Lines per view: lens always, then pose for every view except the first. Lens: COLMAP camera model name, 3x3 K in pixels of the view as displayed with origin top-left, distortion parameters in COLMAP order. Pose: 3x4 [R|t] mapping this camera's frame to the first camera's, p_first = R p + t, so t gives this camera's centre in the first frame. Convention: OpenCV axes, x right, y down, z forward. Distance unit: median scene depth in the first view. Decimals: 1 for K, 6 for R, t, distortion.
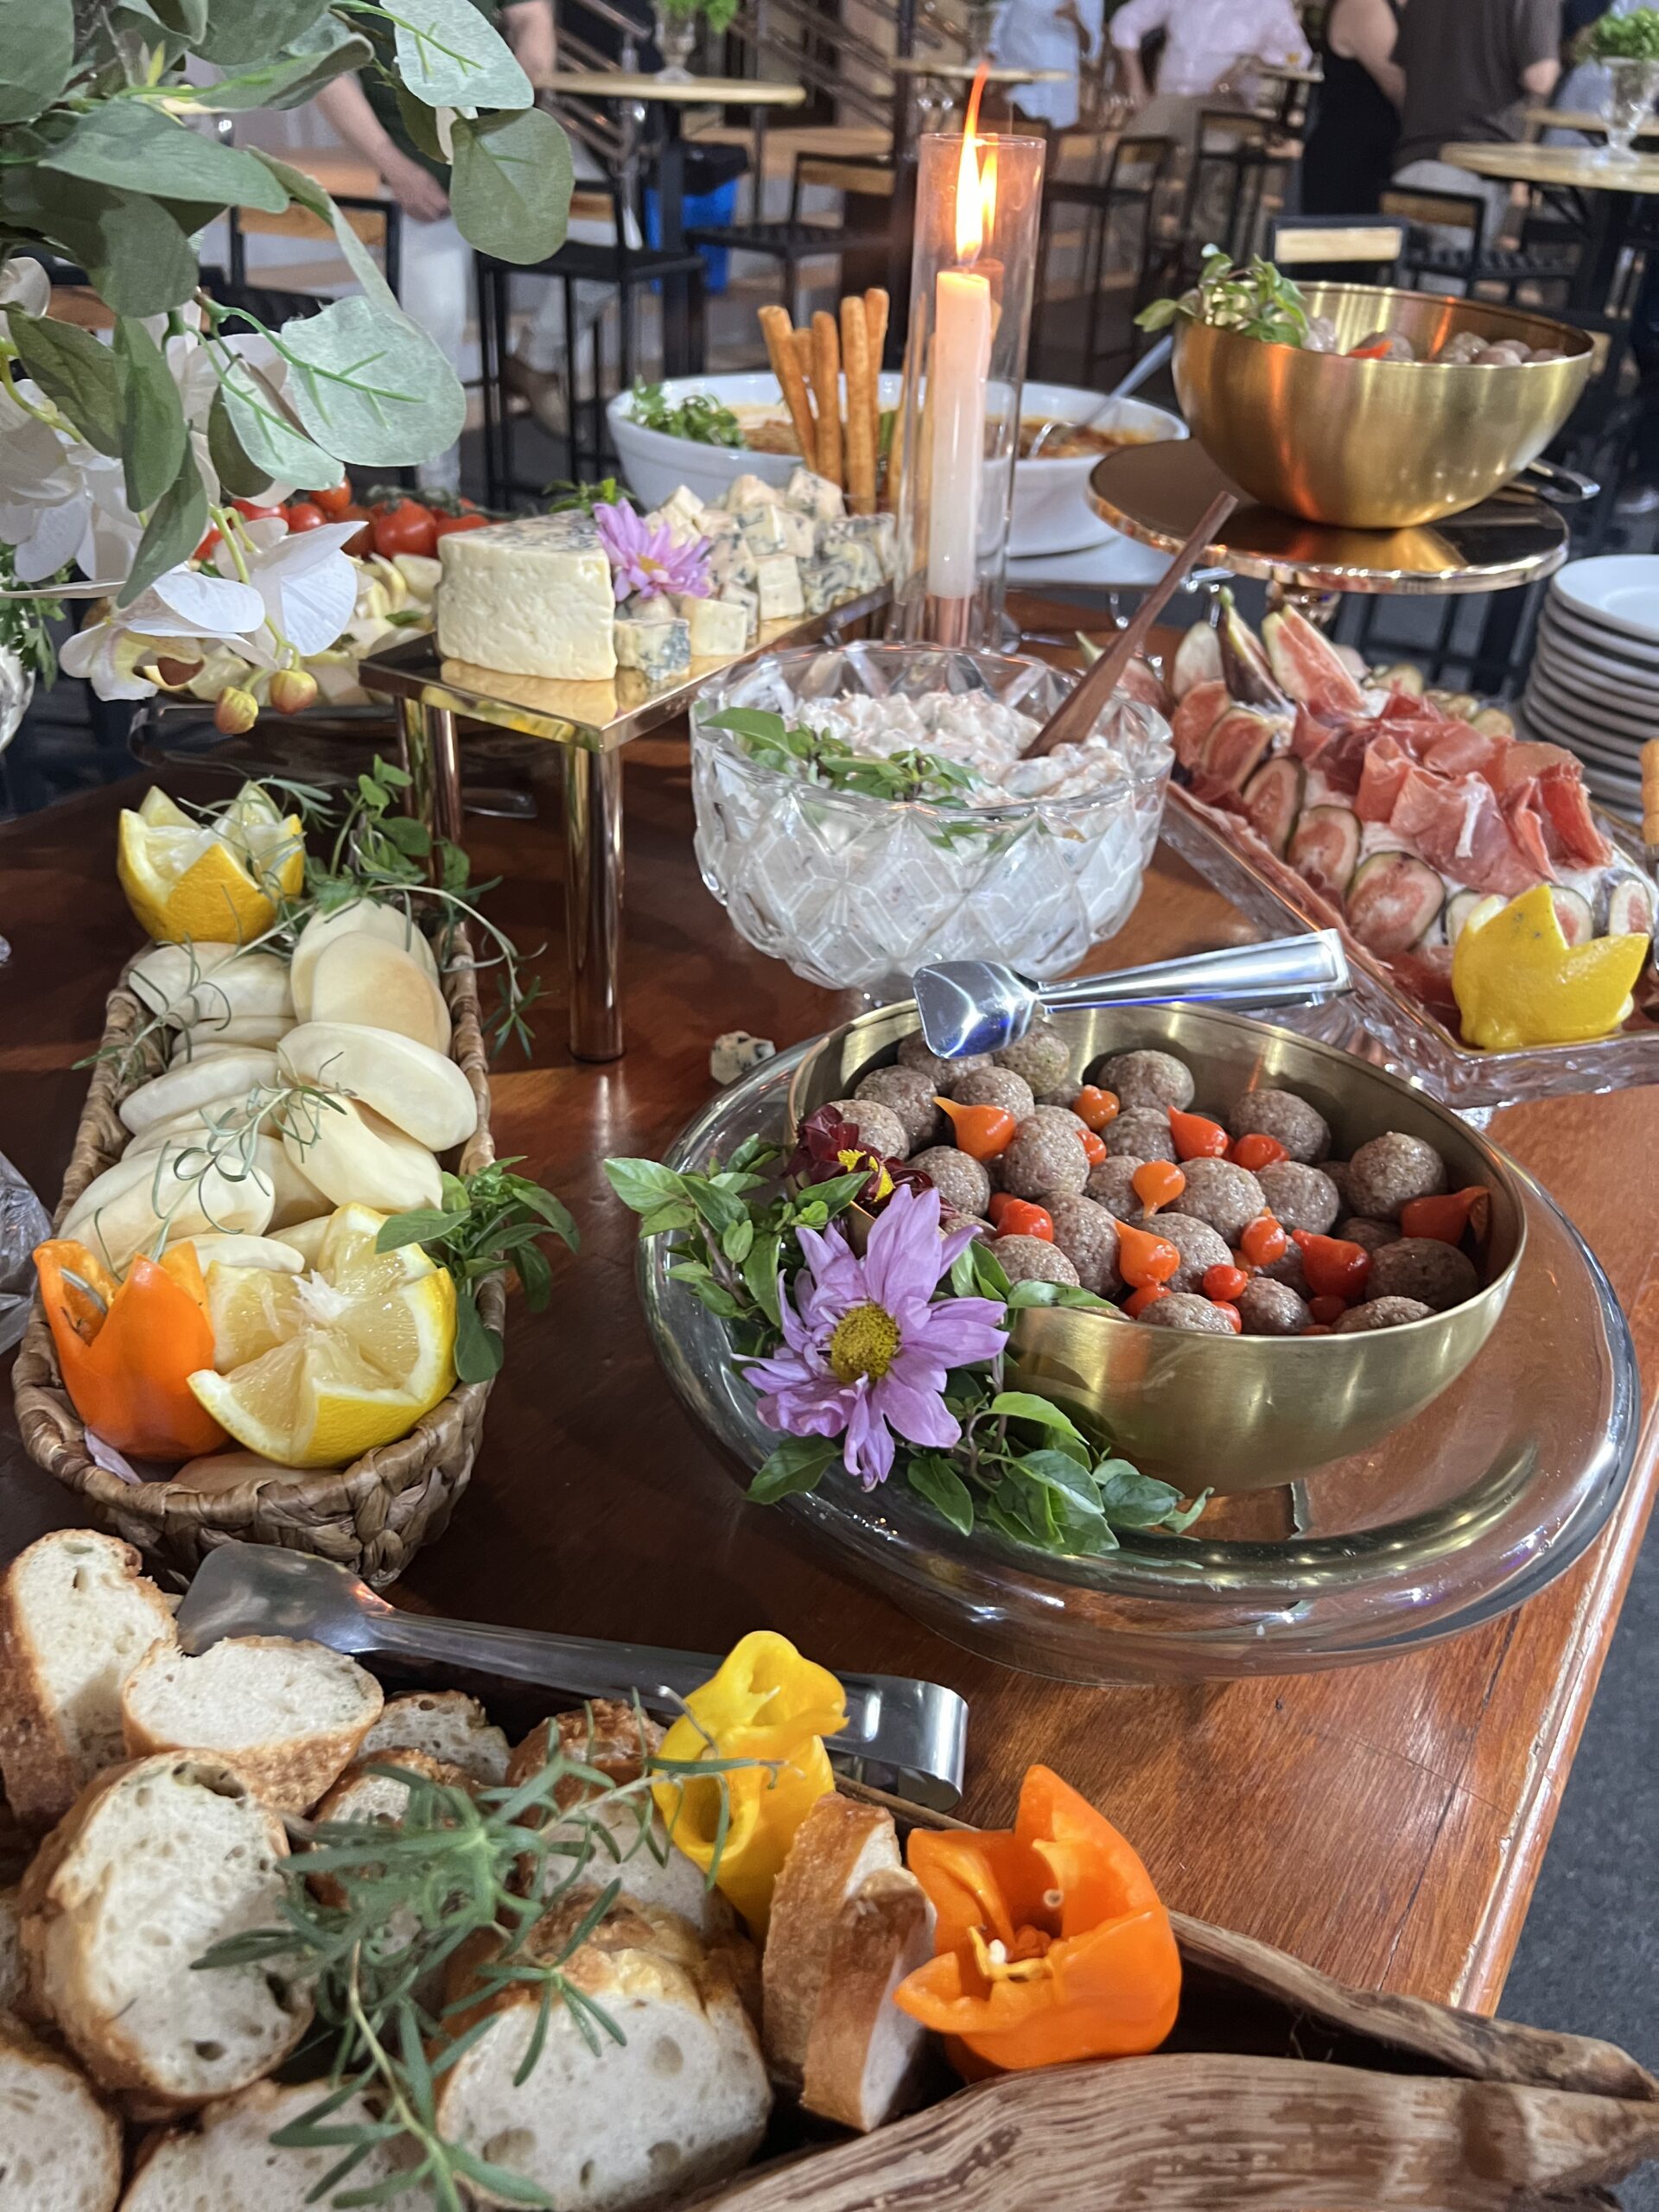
lens RADIAL K [[1722.8, 0, 839.0], [0, 1722.8, 1096.9], [0, 0, 1]] dist [0.061434, -0.073005]
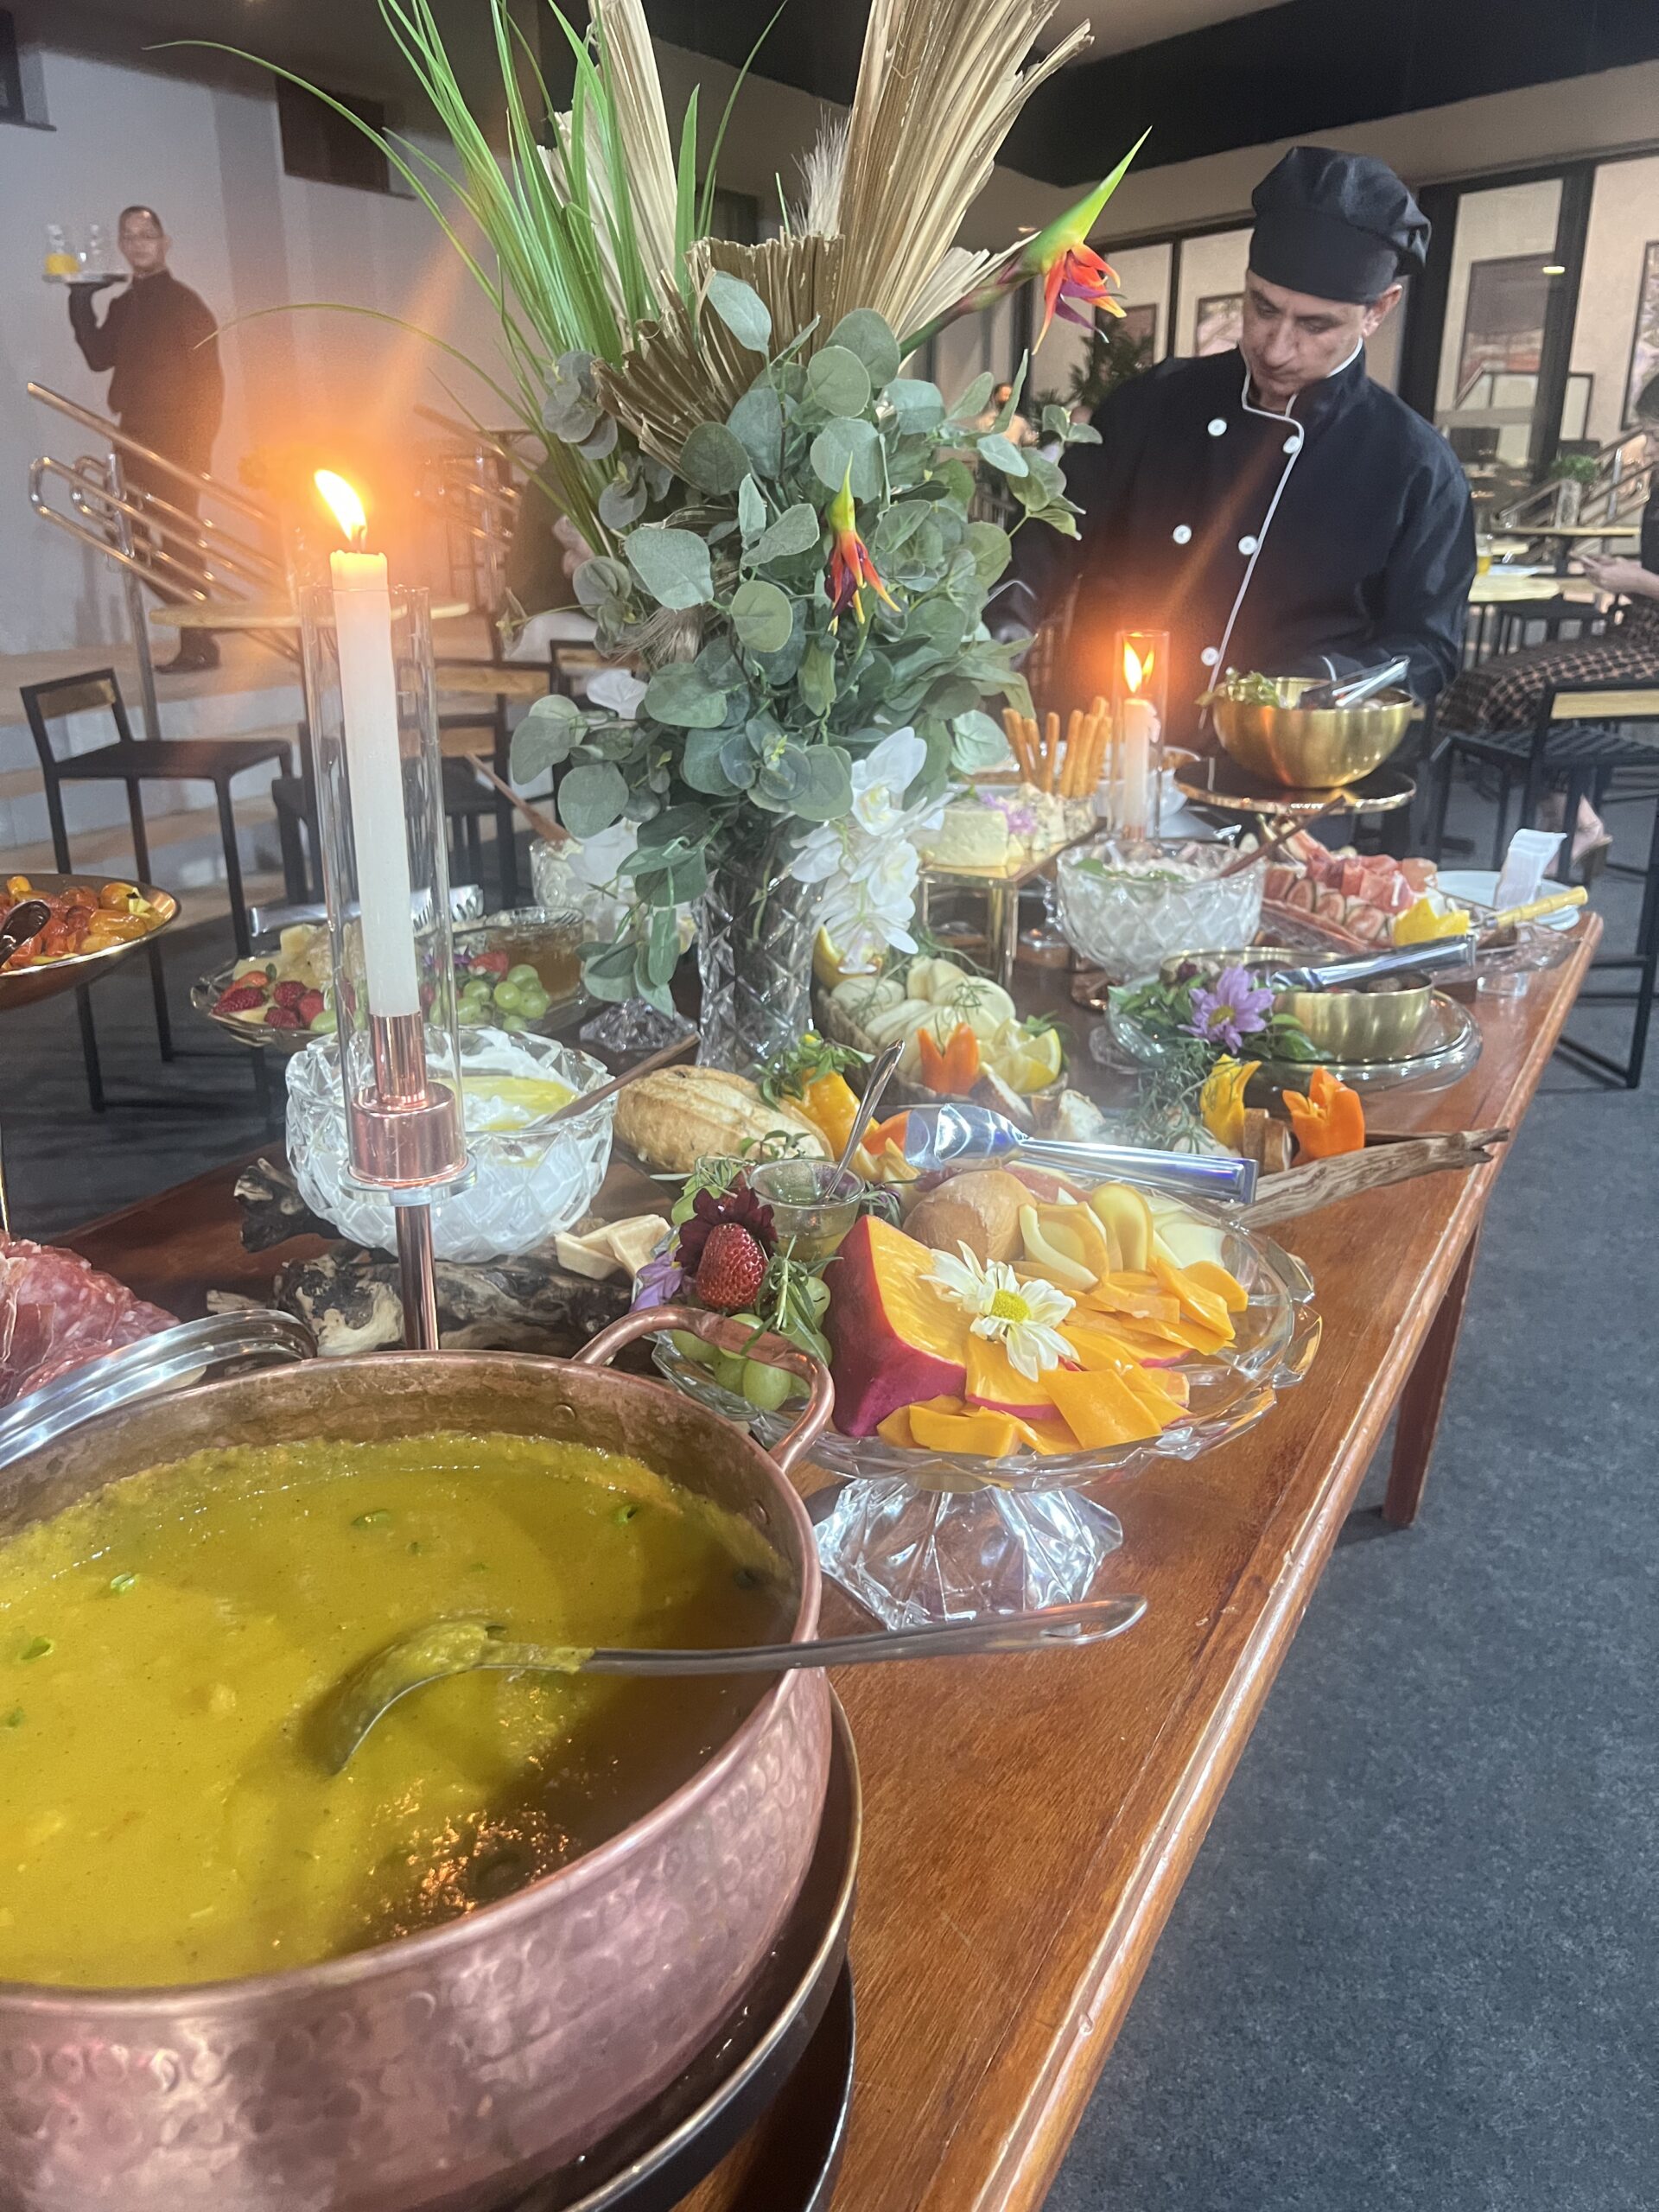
lens RADIAL K [[1722.8, 0, 839.0], [0, 1722.8, 1096.9], [0, 0, 1]] dist [0.061434, -0.073005]
pose [[0.995664, -0.081787, 0.044320, -0.431896], [0.089286, 0.973916, -0.208603, 0.459762], [-0.026103, 0.211656, 0.976996, -1.027465]]
